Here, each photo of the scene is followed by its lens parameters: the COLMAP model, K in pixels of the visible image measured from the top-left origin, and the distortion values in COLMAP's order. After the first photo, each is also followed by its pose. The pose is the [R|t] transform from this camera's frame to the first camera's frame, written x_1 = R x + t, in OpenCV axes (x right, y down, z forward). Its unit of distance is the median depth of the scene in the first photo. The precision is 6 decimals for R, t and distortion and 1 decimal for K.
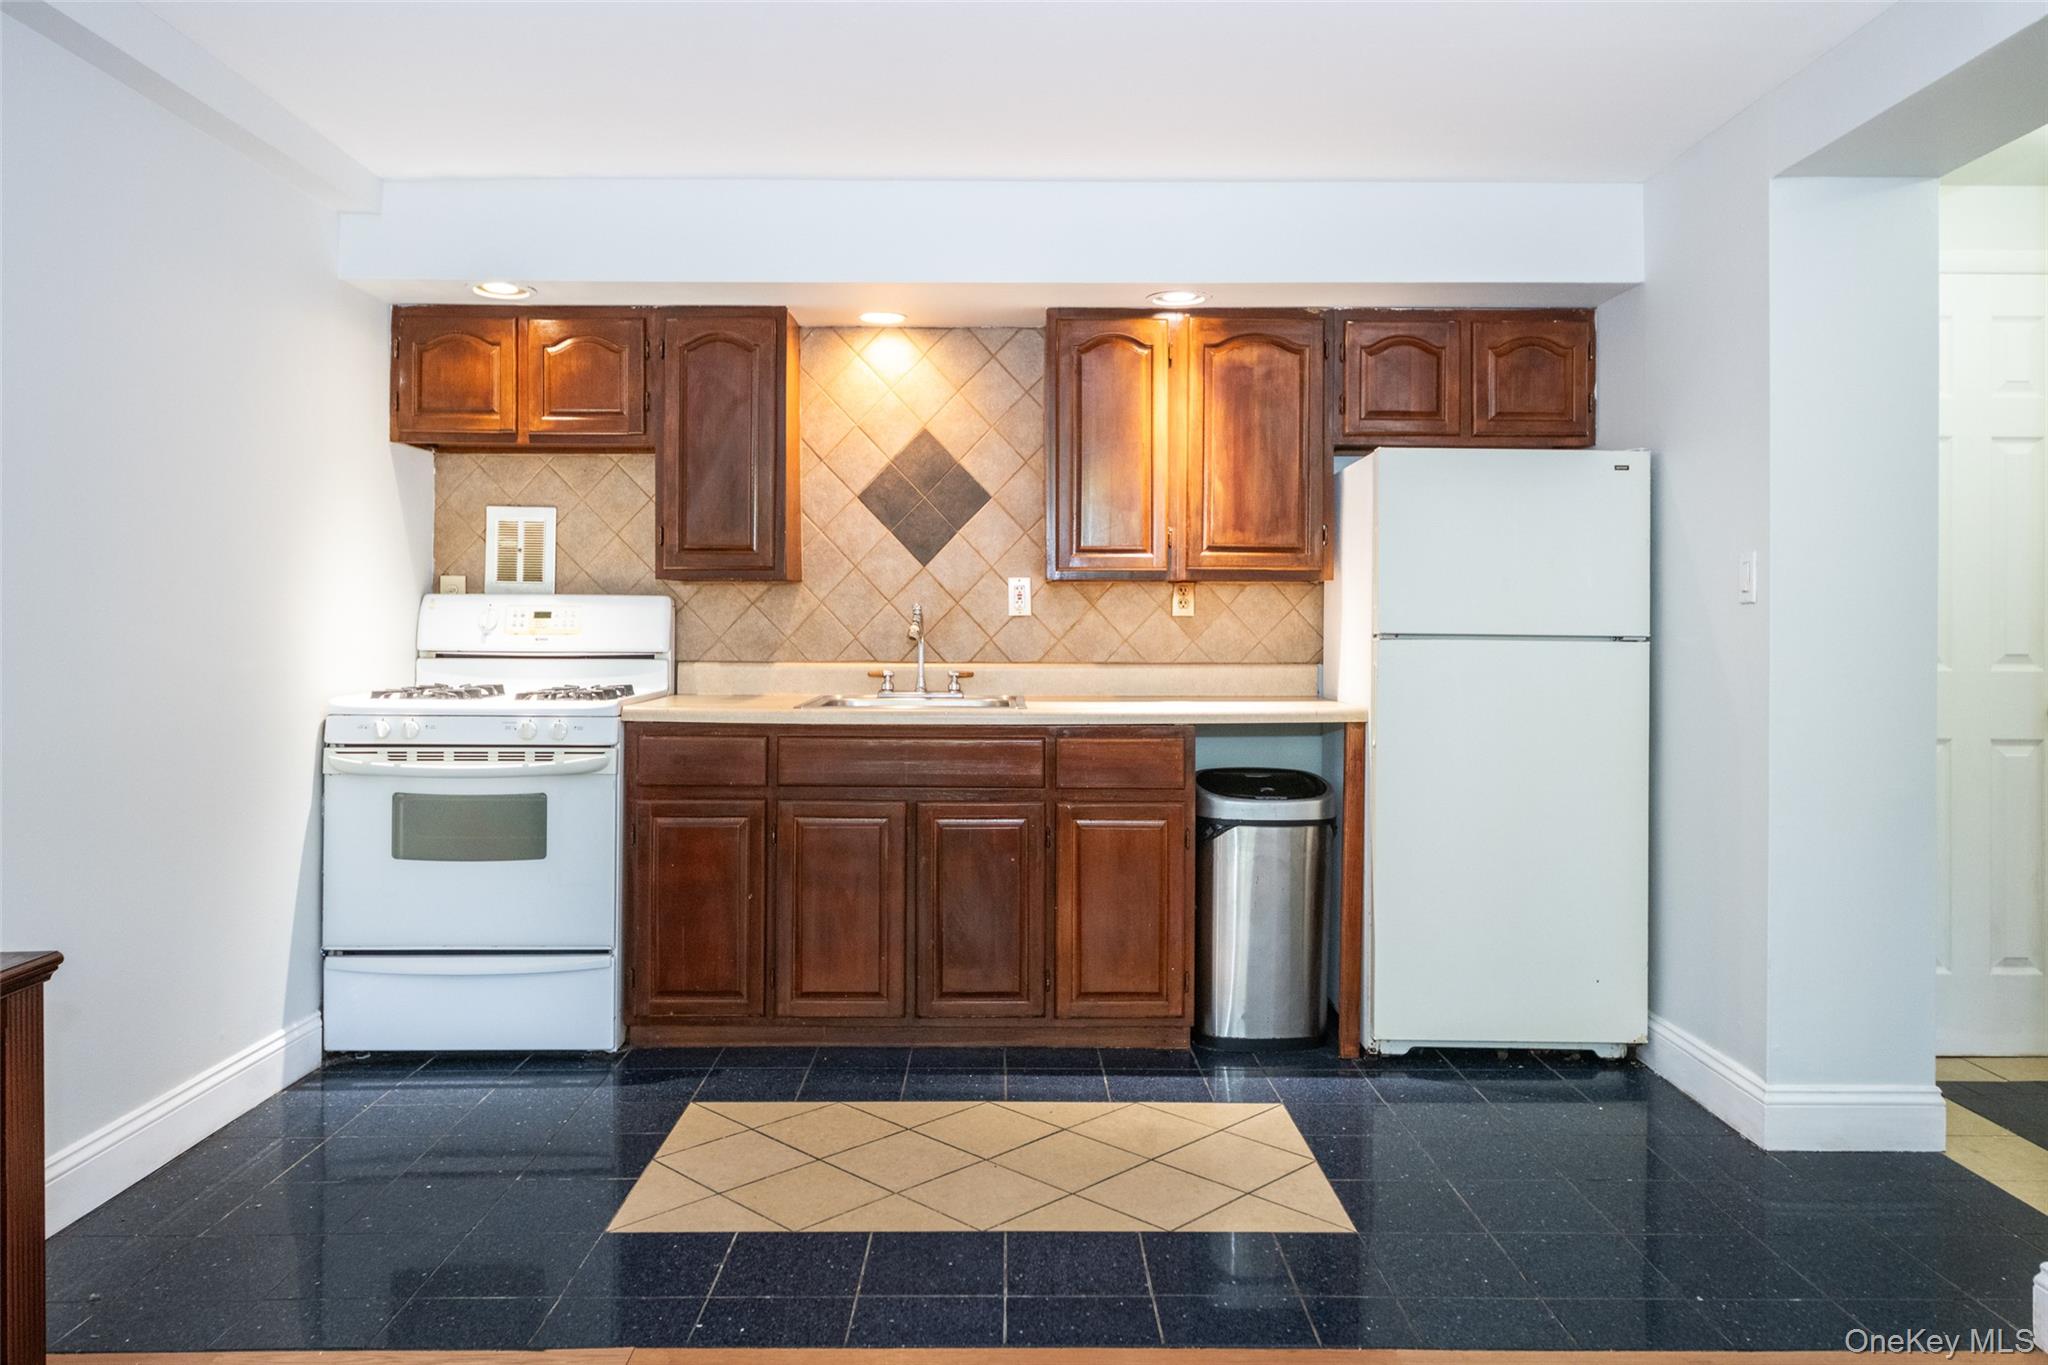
lens RADIAL K [[1286.8, 0, 1027.2], [0, 1286.8, 635.0], [0, 0, 1]] dist [0.005689, 0.001088]
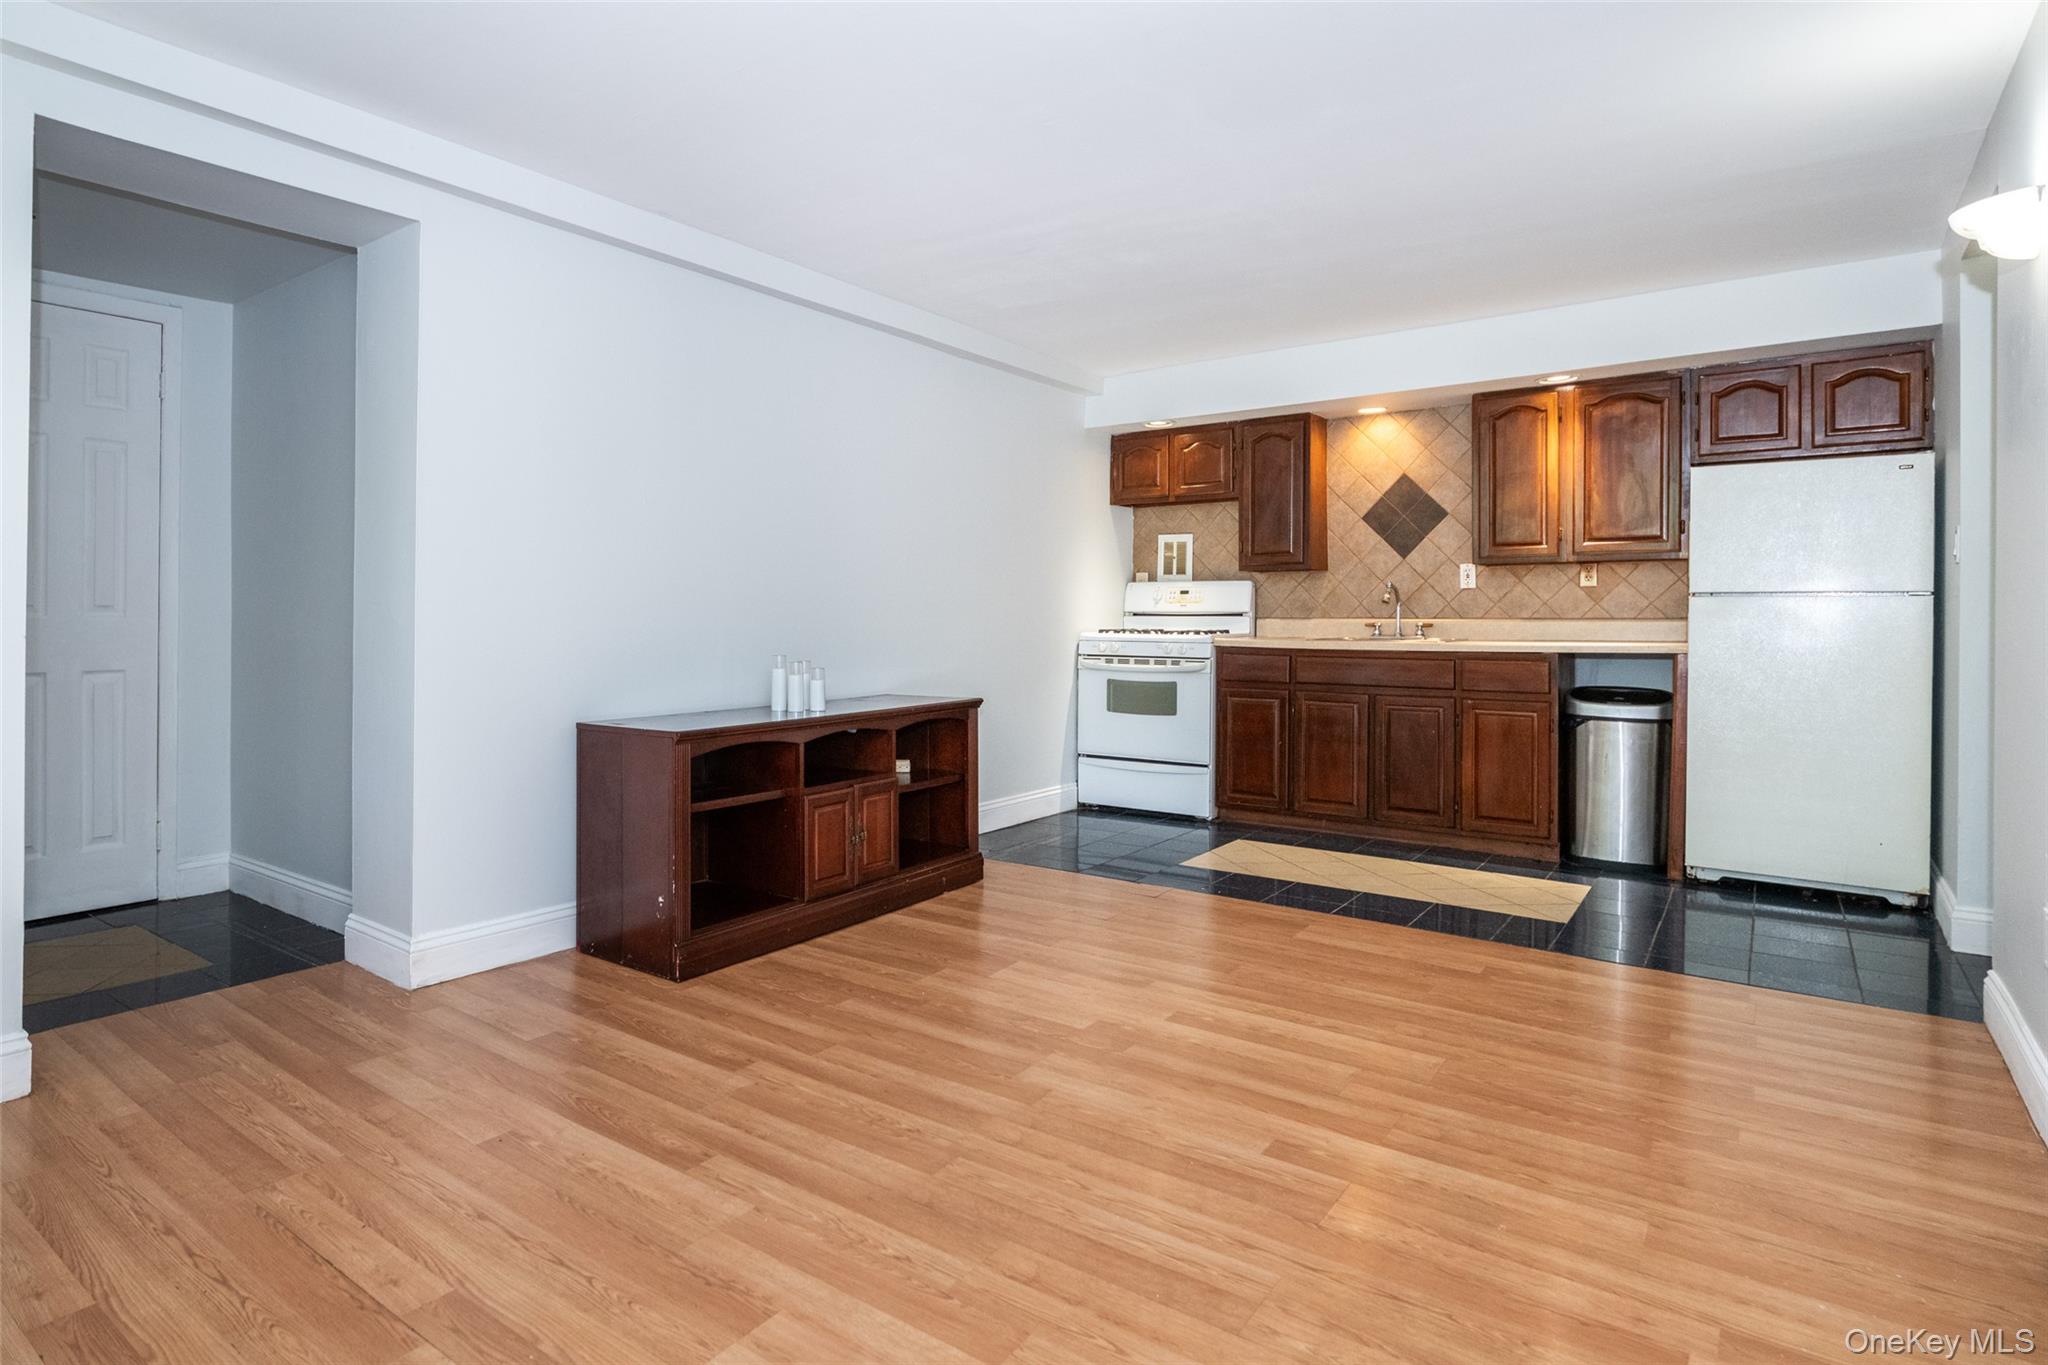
lens RADIAL K [[1173.7, 0, 1026.5], [0, 1173.7, 612.5], [0, 0, 1]] dist [-0.002034, -0.000353]
pose [[0.831359, -0.010215, -0.555642, 0.372600], [-0.000116, 0.999828, -0.018555, 0.045009], [0.555736, 0.015490, 0.831215, -0.527768]]
